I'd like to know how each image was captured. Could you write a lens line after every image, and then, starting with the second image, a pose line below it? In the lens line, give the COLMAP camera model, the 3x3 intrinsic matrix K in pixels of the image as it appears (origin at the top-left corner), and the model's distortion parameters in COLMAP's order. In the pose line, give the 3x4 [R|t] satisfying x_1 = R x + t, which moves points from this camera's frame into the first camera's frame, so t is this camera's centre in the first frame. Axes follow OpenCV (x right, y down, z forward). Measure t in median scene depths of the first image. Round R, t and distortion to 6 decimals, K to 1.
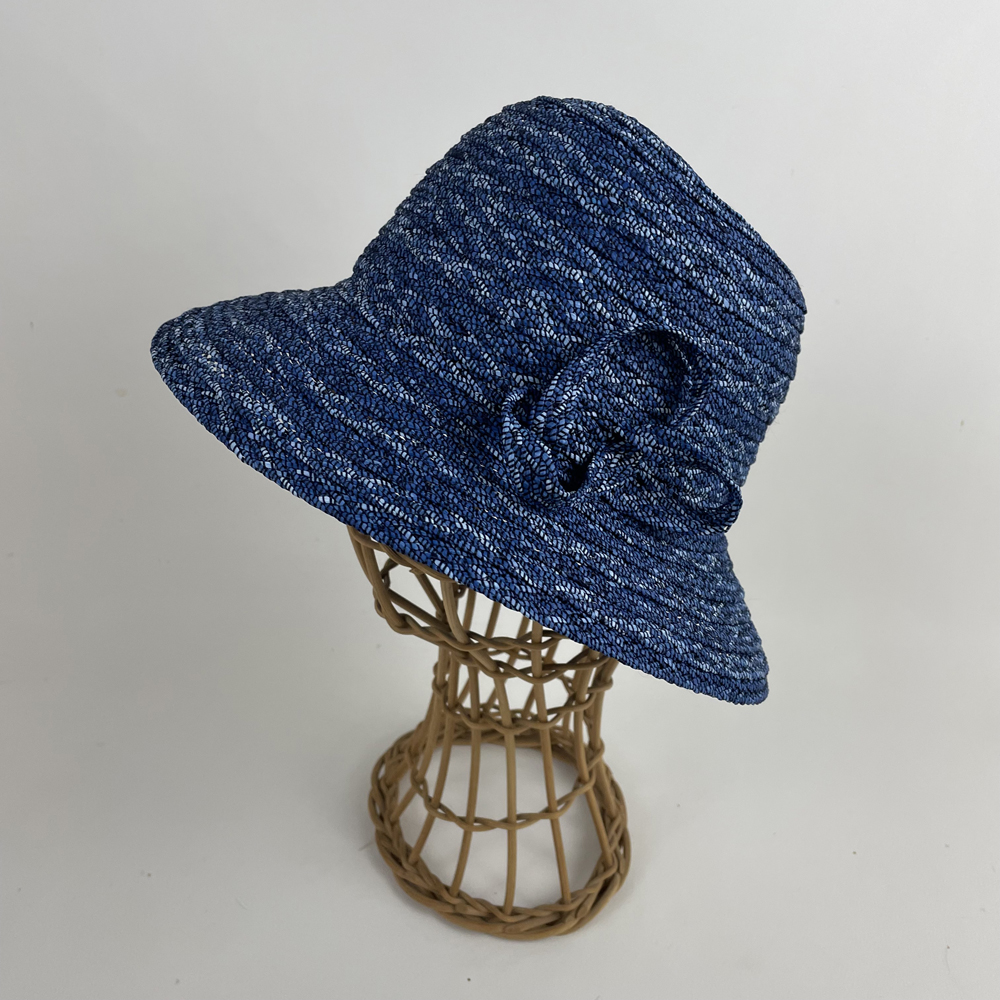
lens RADIAL K [[1078.6, 0, 499.0], [0, 1078.6, 499.9], [0, 0, 1]] dist [0.109820, 0.000000]
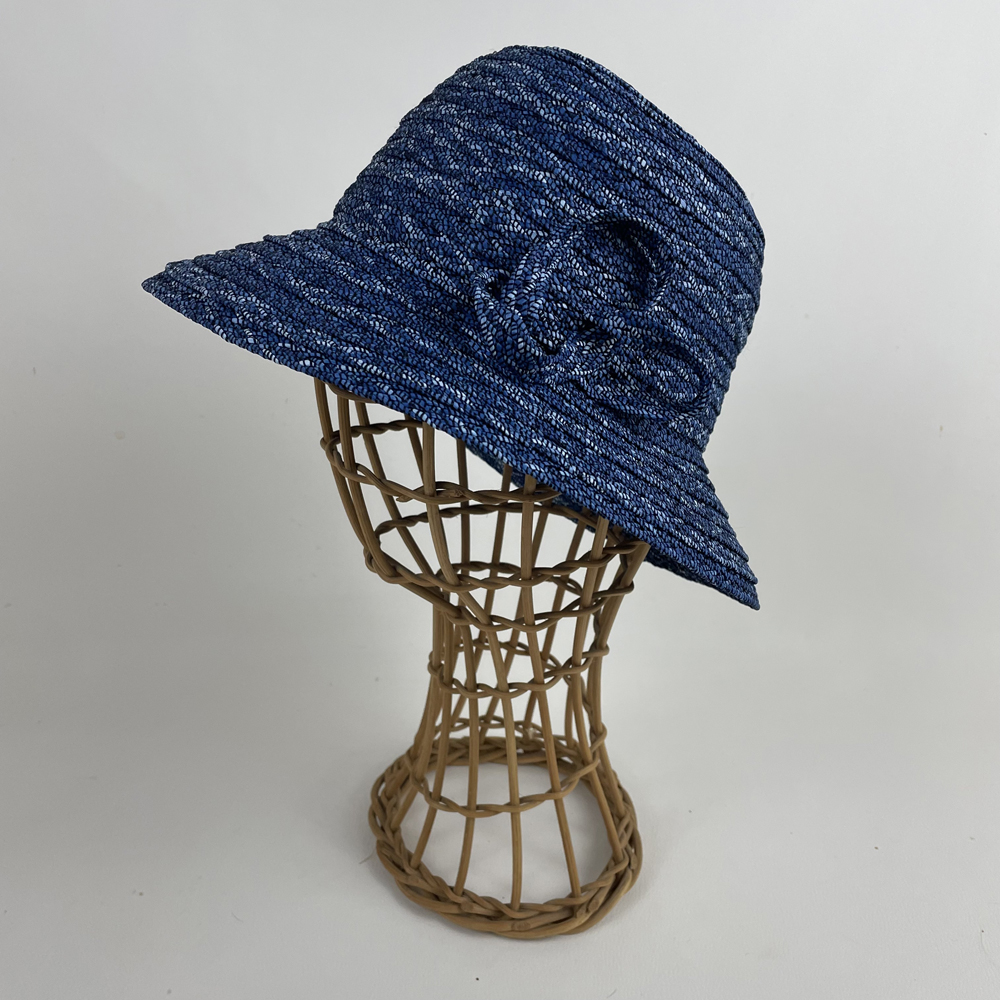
lens RADIAL K [[1078.6, 0, 500.5], [0, 1078.6, 502.8], [0, 0, 1]] dist [0.109820, 0.000000]
pose [[0.998894, -0.046994, -0.001685, 0.019380], [0.046013, 0.984175, -0.171118, 0.286526], [0.009700, 0.170852, 0.985249, -0.000267]]
